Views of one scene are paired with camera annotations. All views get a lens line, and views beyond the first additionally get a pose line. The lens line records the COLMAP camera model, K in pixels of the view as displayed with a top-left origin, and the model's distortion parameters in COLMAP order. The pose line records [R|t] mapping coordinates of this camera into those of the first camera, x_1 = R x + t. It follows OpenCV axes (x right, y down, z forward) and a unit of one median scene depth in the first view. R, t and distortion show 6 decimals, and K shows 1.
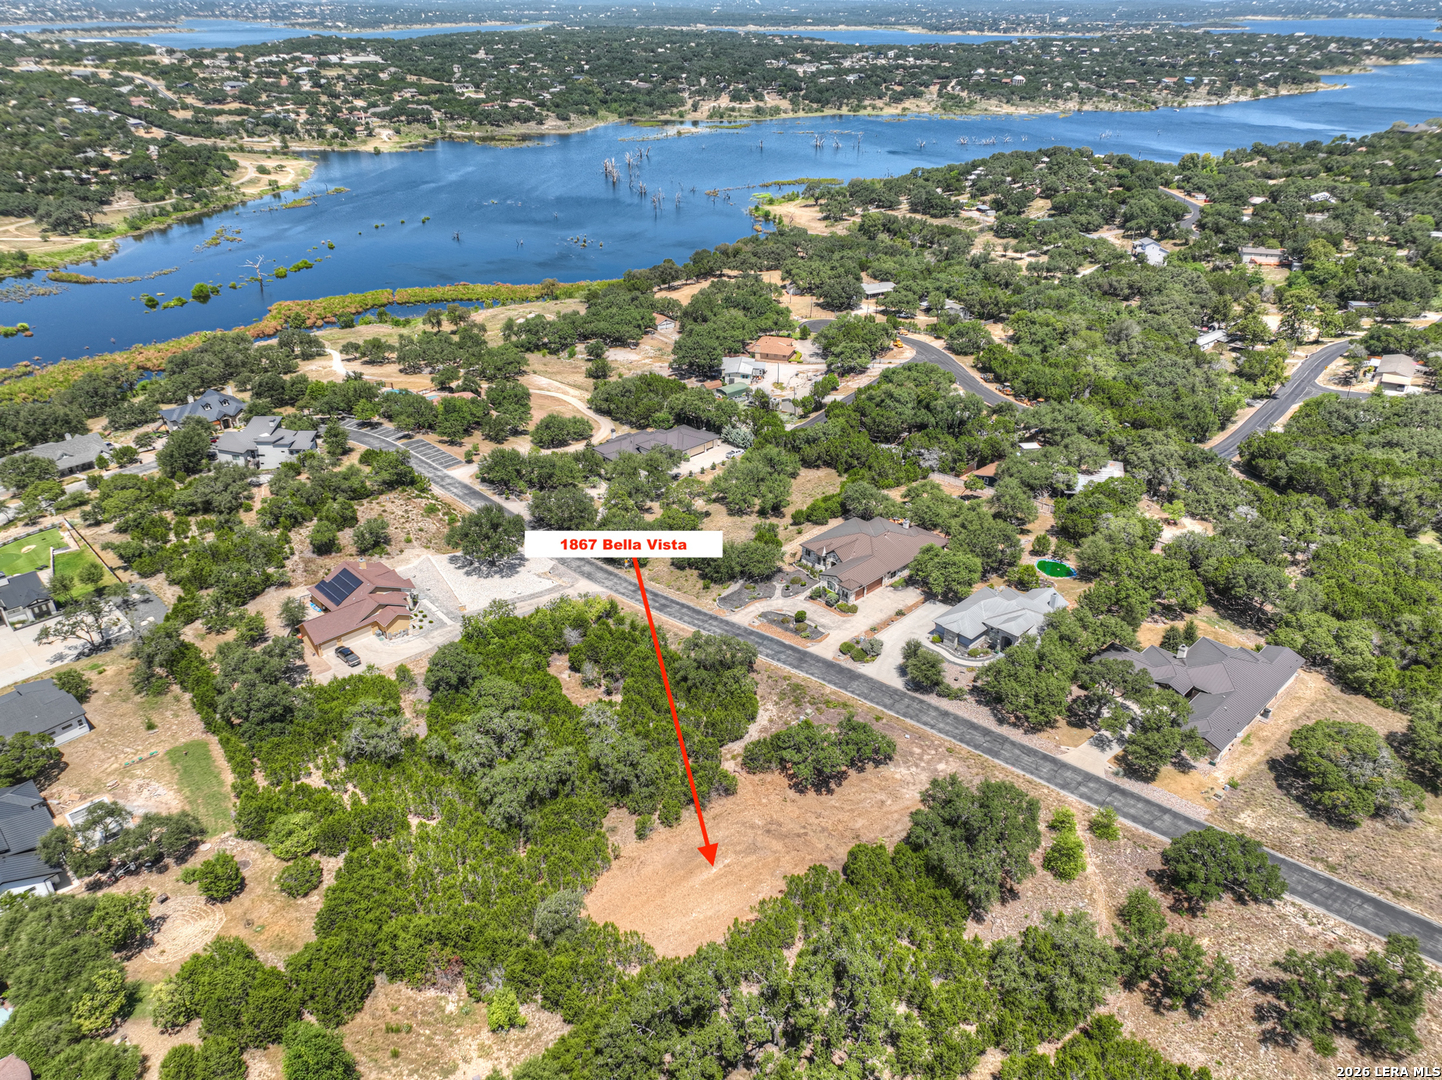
lens RADIAL K [[1014.9, 0, 722.2], [0, 1014.9, 544.4], [0, 0, 1]] dist [-0.004797, 0.022237]
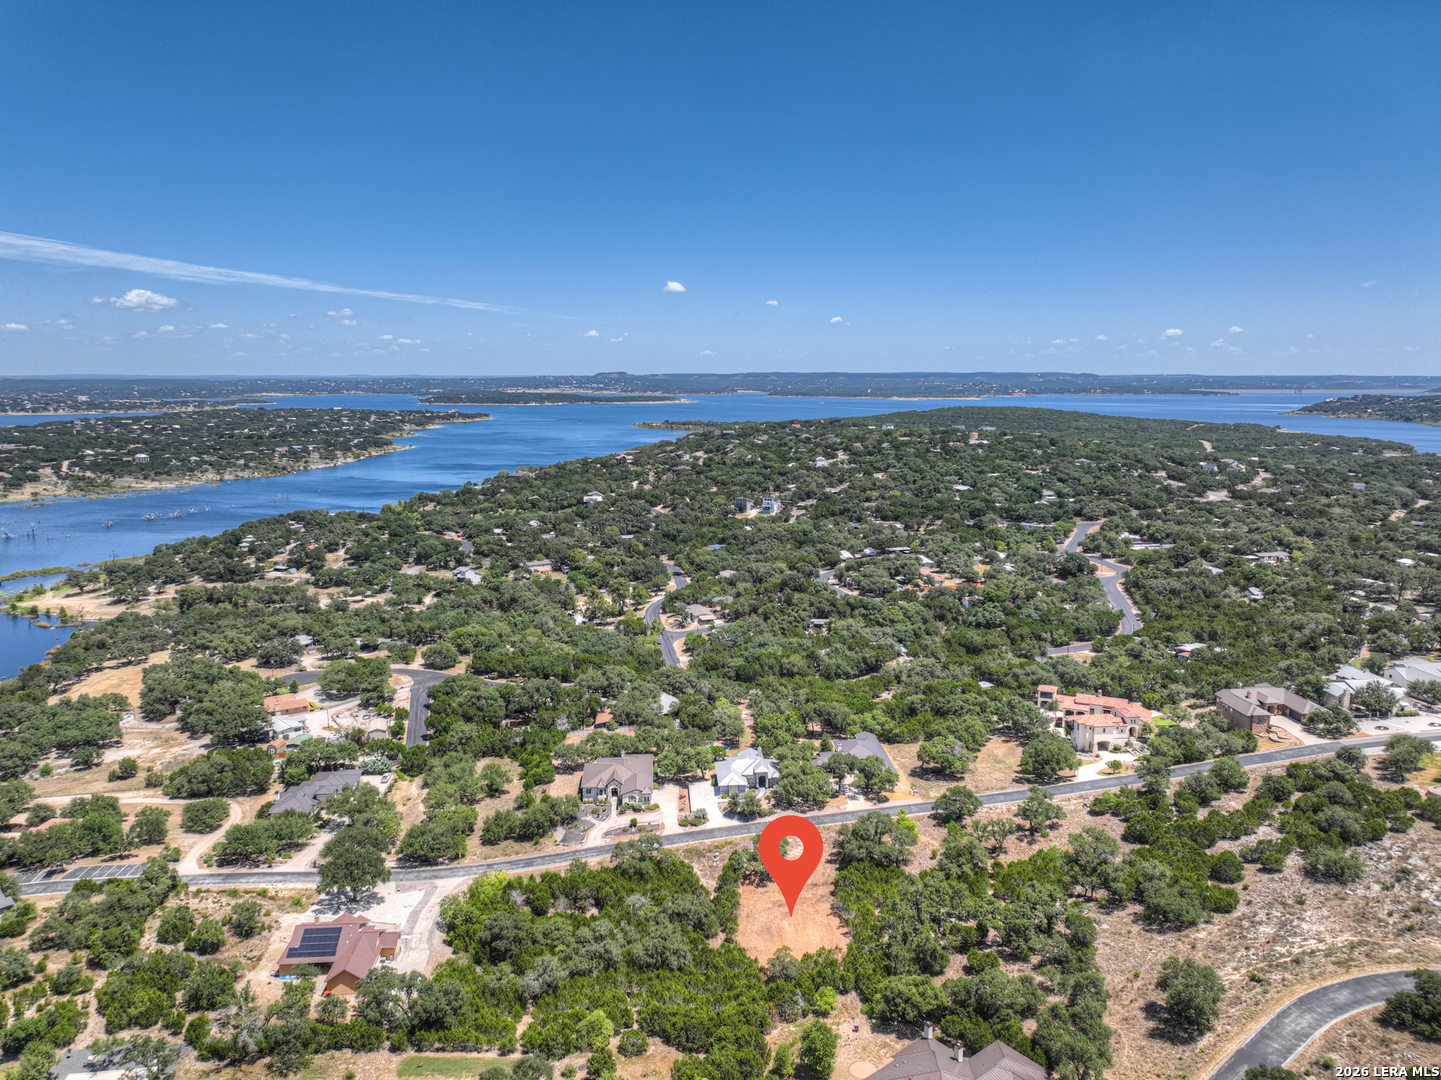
lens RADIAL K [[1014.2, 0, 726.9], [0, 1014.2, 541.2], [0, 0, 1]] dist [-0.004797, 0.022237]
pose [[0.639541, -0.129090, 0.757841, -0.455802], [0.368140, 0.916844, -0.154498, -0.012151], [-0.674878, 0.377799, 0.633882, -0.073720]]
